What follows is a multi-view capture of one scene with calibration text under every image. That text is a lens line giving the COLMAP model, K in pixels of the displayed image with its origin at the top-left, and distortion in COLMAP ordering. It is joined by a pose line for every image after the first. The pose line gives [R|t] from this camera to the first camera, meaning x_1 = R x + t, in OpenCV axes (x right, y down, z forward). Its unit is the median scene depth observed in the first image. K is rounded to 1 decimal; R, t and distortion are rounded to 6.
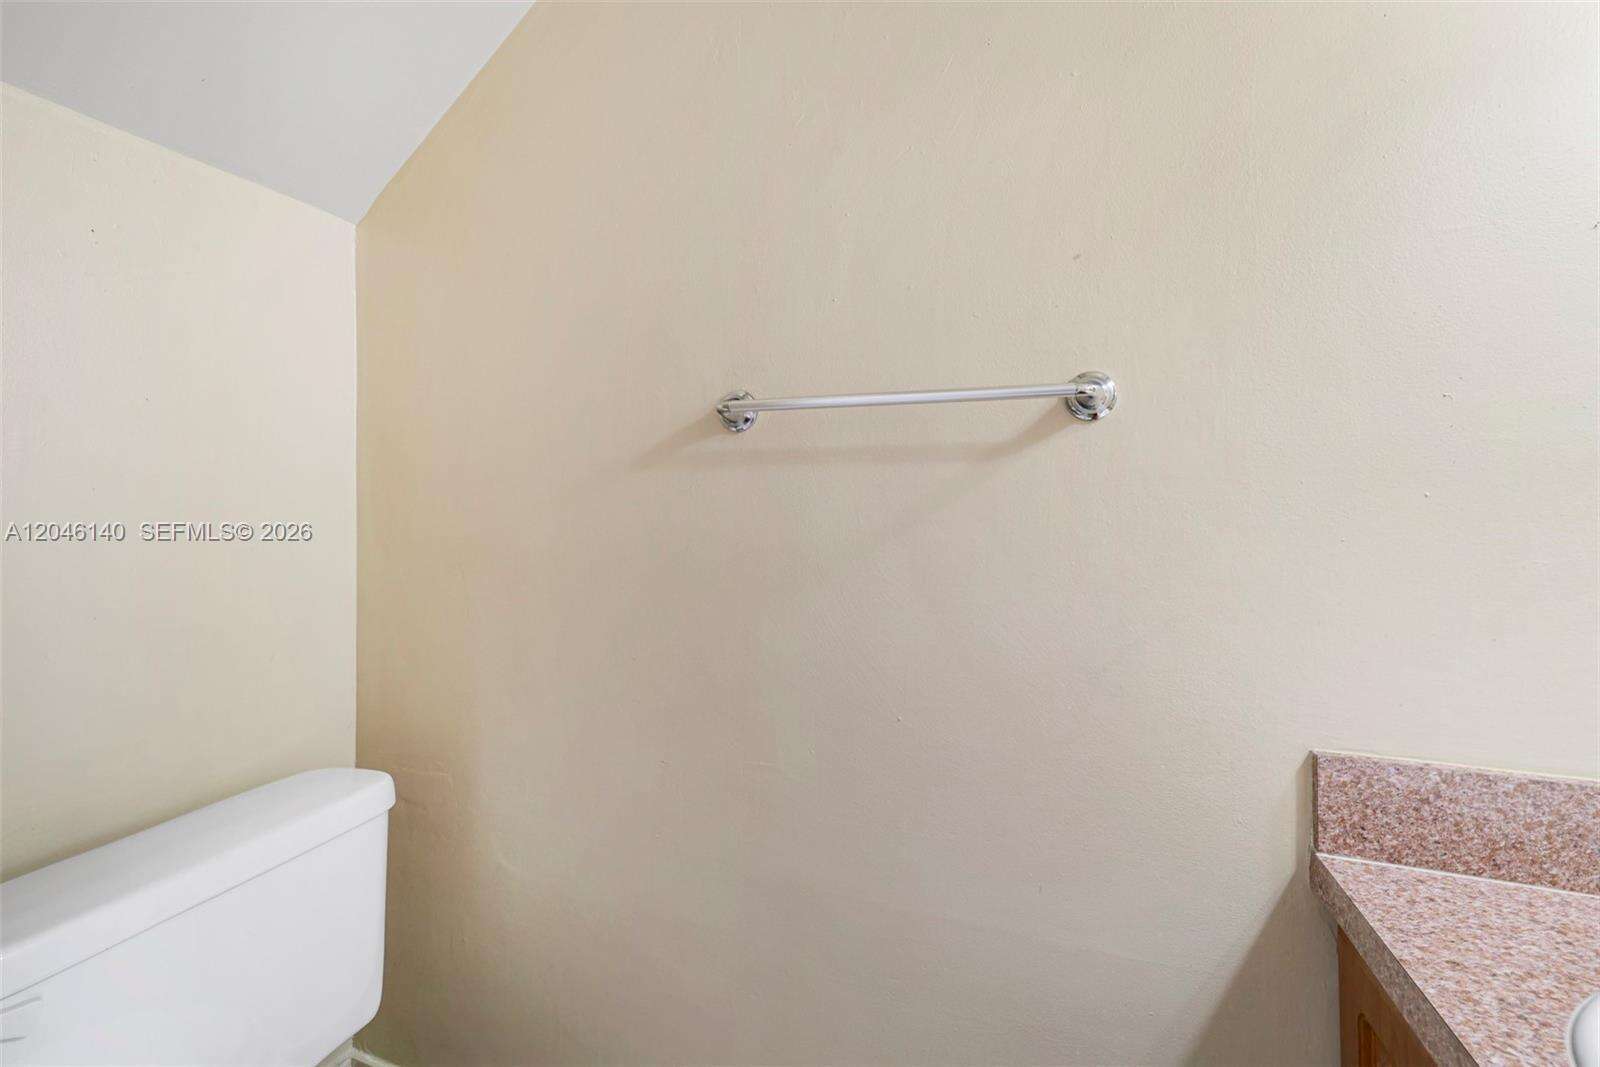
lens RADIAL K [[701.4, 0, 785.1], [0, 701.4, 502.3], [0, 0, 1]] dist [0.004039, -0.001761]
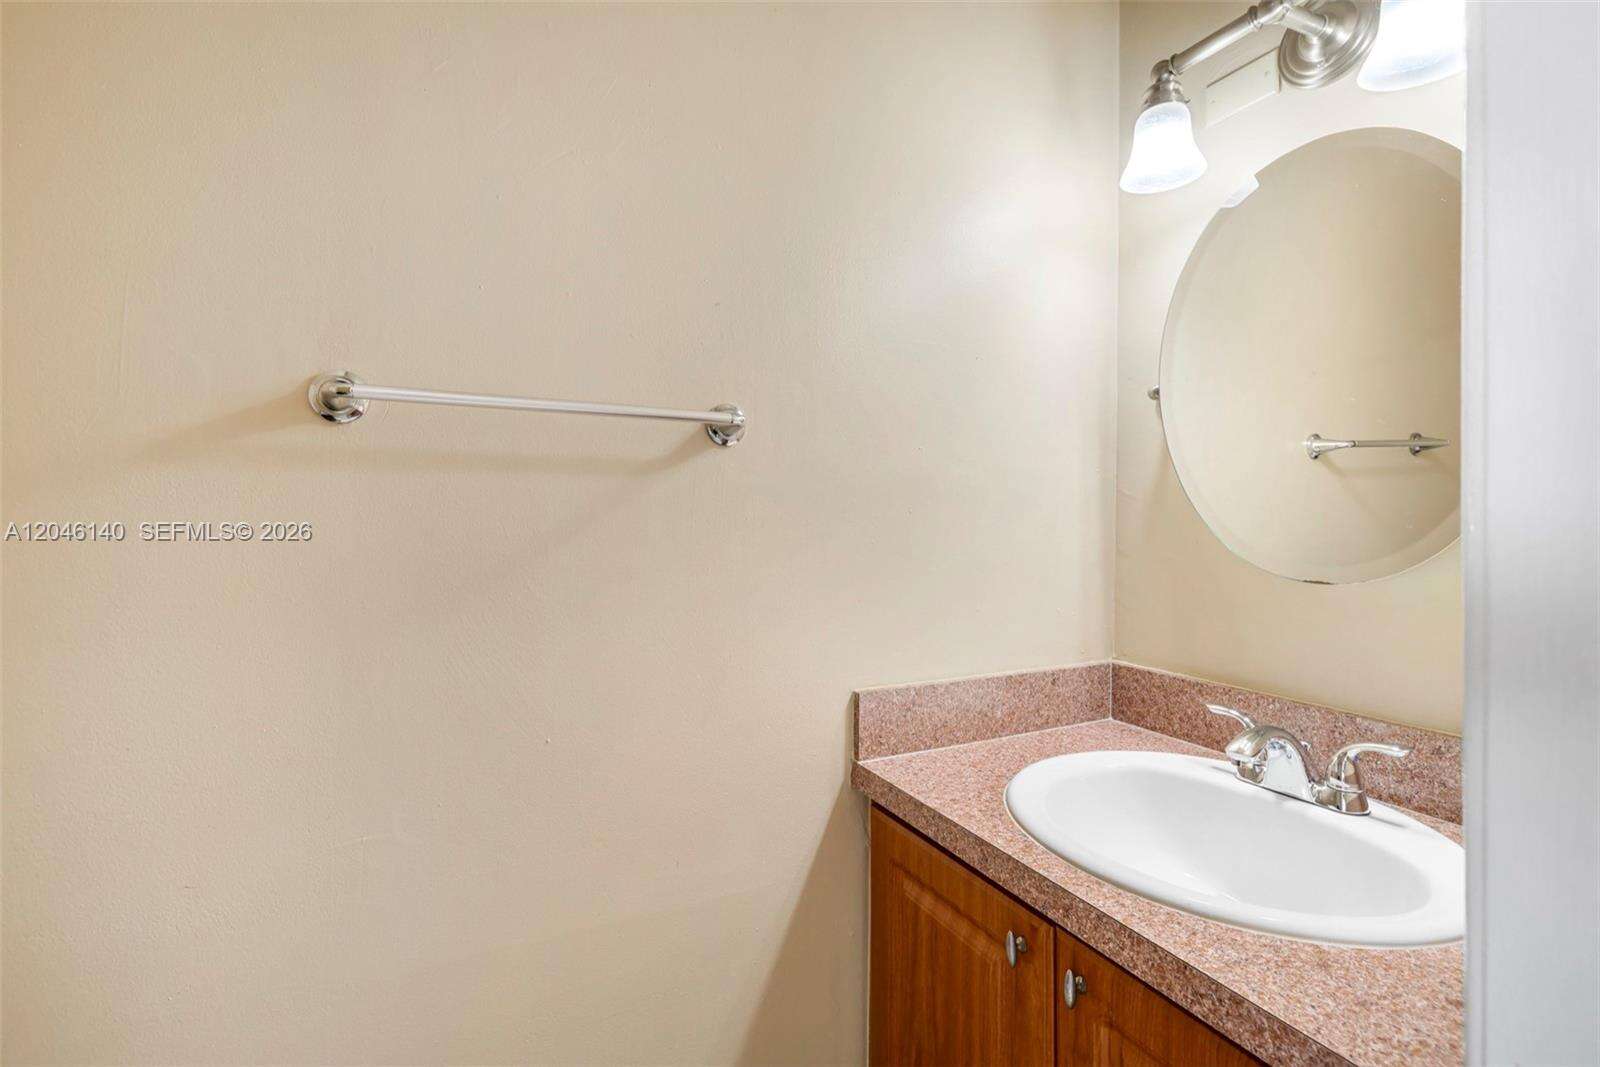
lens RADIAL K [[701.4, 0, 794.0], [0, 701.4, 523.9], [0, 0, 1]] dist [0.004039, -0.001761]
pose [[0.687606, -0.008230, 0.726037, -0.373748], [-0.002722, 0.999900, 0.013912, -0.003498], [-0.726079, -0.011542, 0.687515, 0.125220]]
